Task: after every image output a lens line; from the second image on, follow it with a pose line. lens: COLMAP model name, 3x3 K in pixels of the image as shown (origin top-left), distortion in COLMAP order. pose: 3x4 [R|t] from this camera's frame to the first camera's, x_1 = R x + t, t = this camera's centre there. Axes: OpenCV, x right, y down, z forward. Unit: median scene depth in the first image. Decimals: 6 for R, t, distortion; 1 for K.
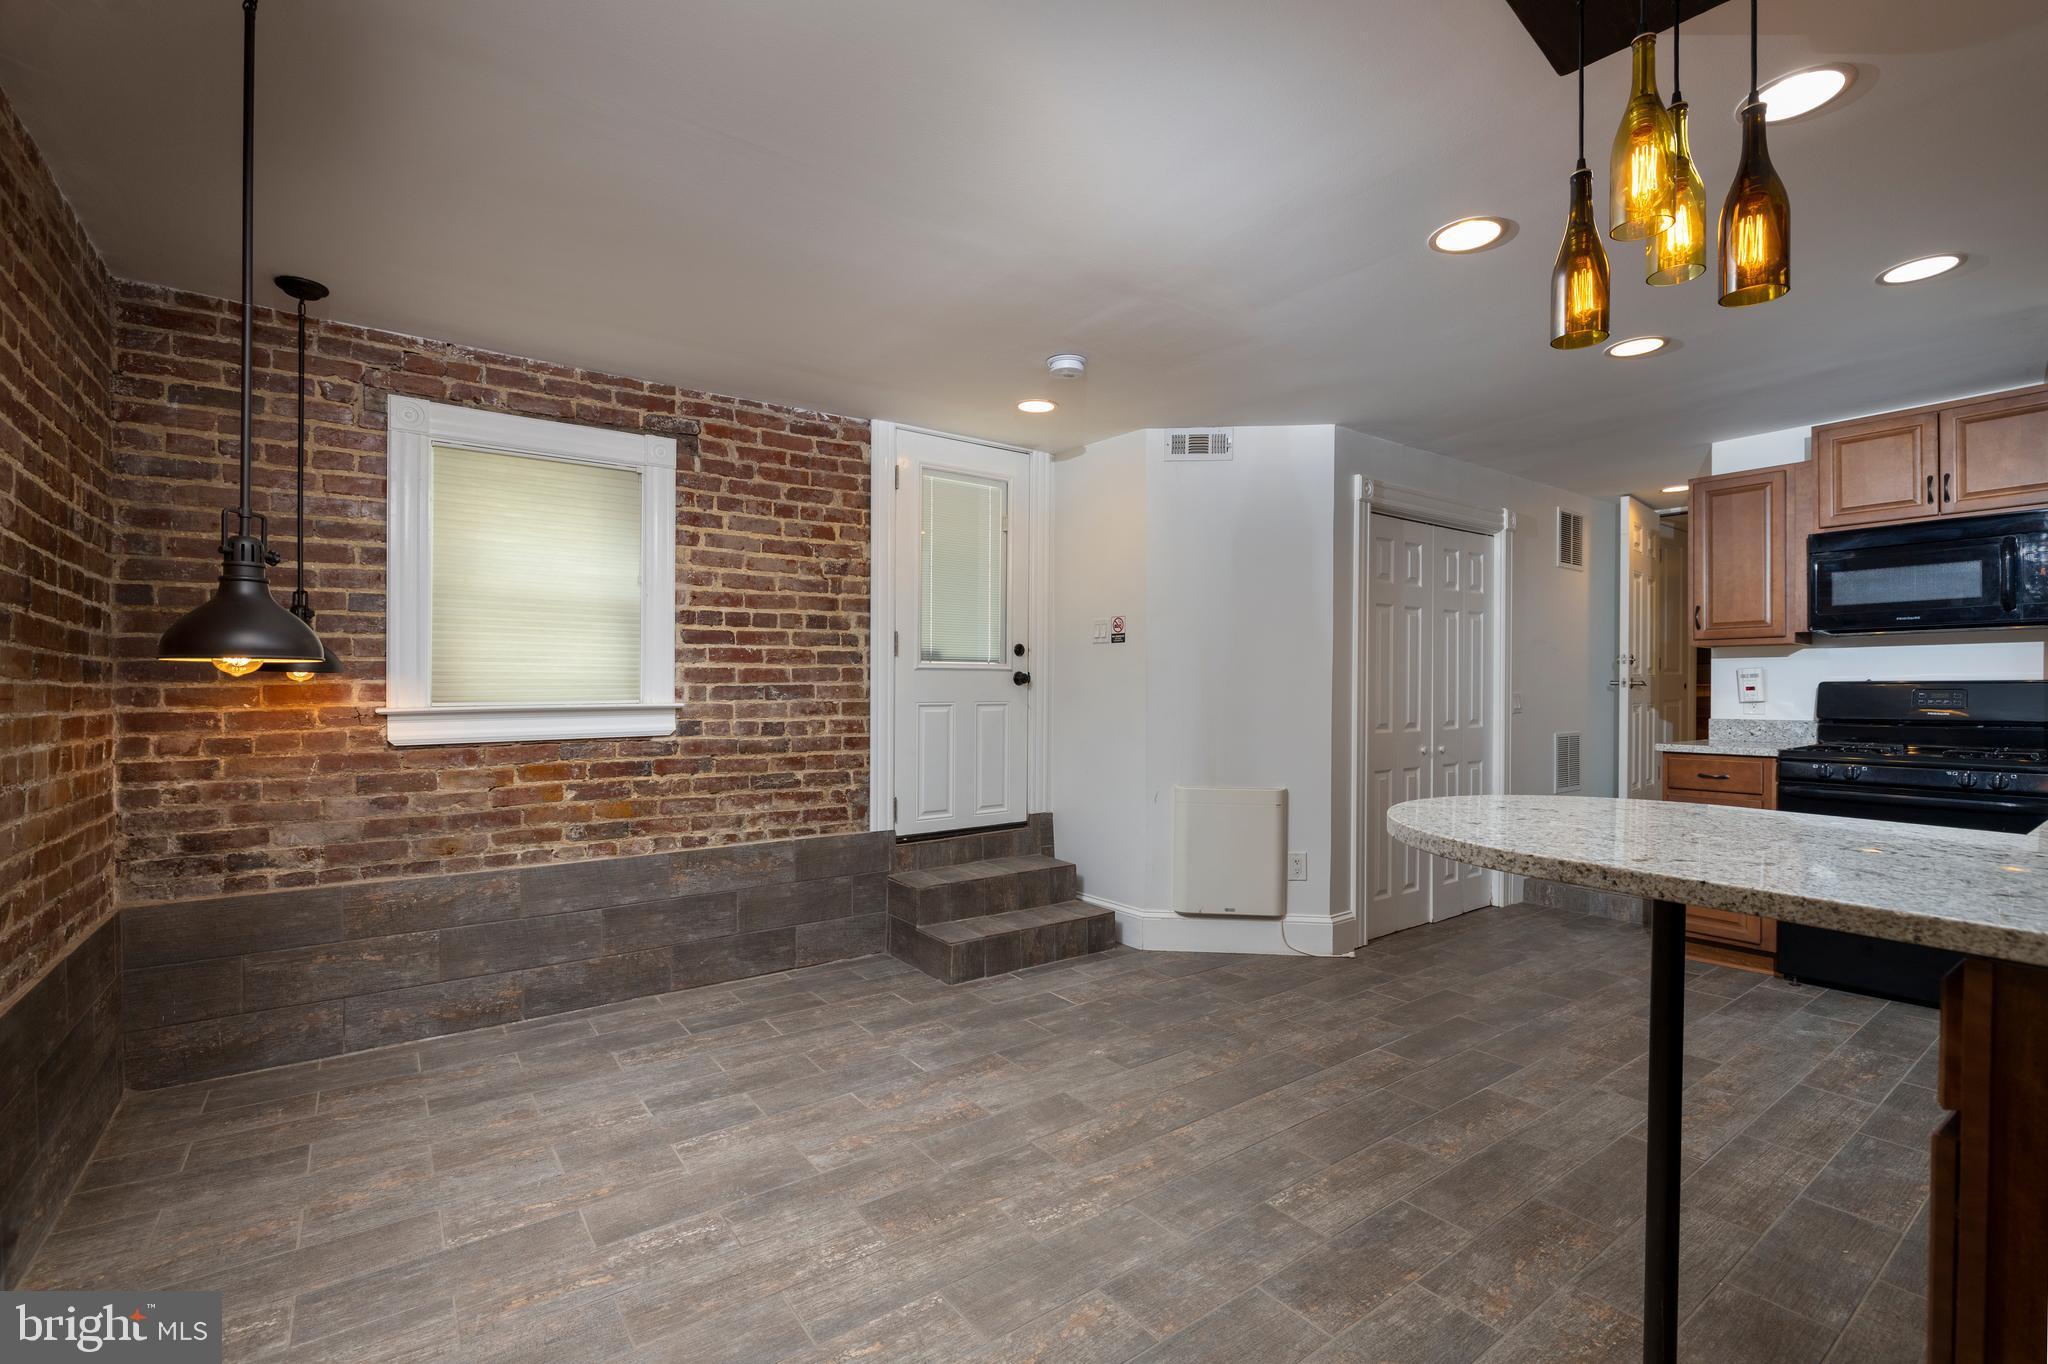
lens RADIAL K [[911.9, 0, 1025.1], [0, 911.9, 694.5], [0, 0, 1]] dist [-0.008824, 0.000693]
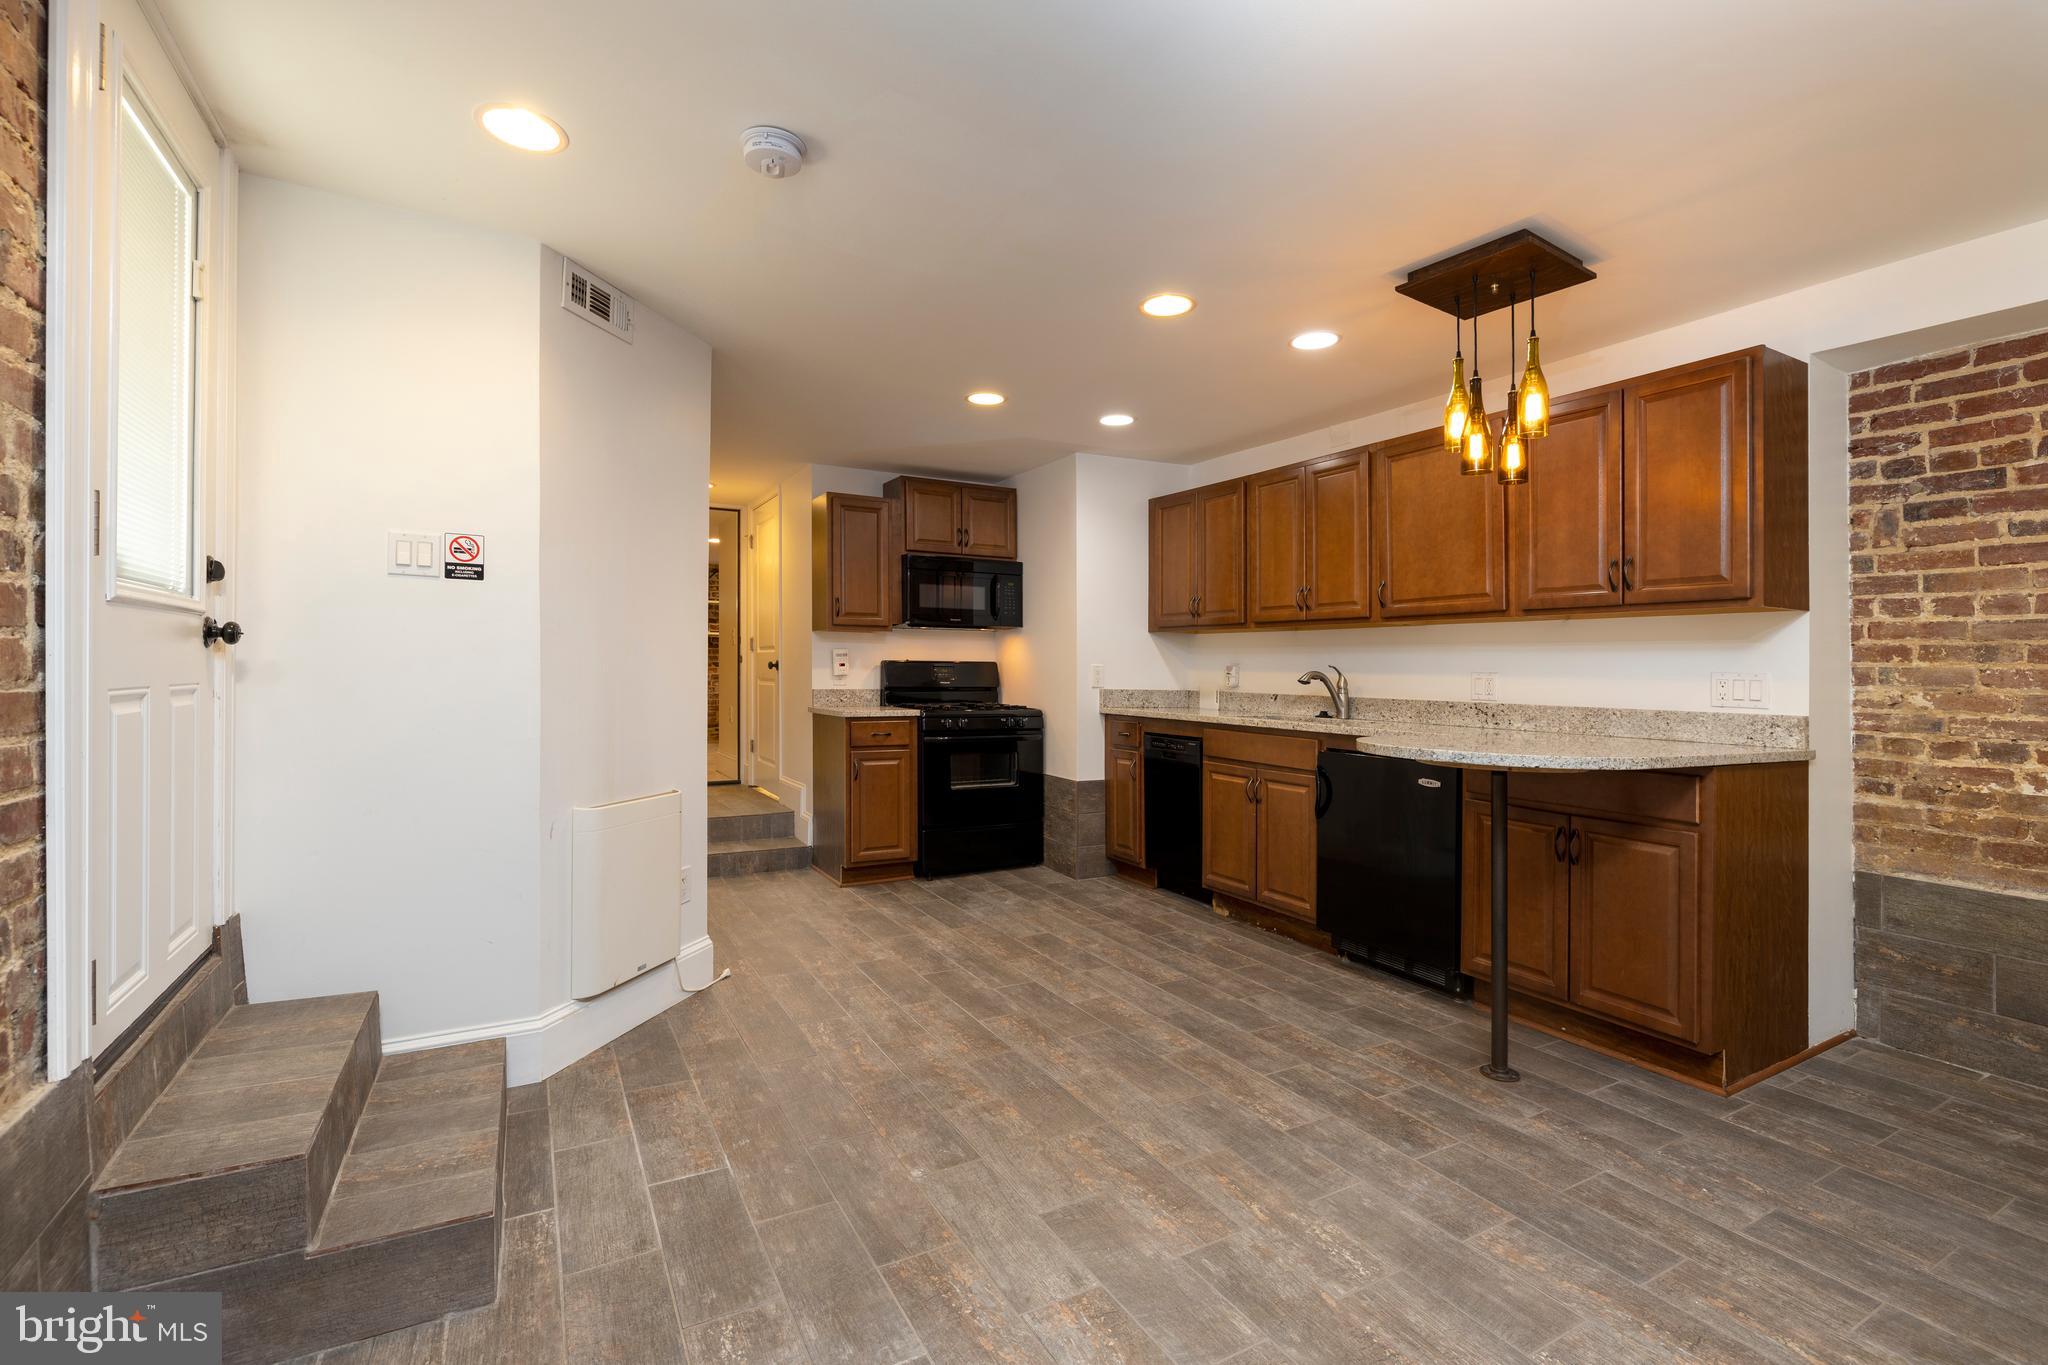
lens RADIAL K [[911.9, 0, 1024.3], [0, 911.9, 666.4], [0, 0, 1]] dist [-0.008824, 0.000693]
pose [[0.120541, 0.004397, 0.992699, -0.685022], [-0.004656, 0.999982, -0.003863, -0.001535], [-0.992697, -0.004157, 0.120559, 0.923015]]
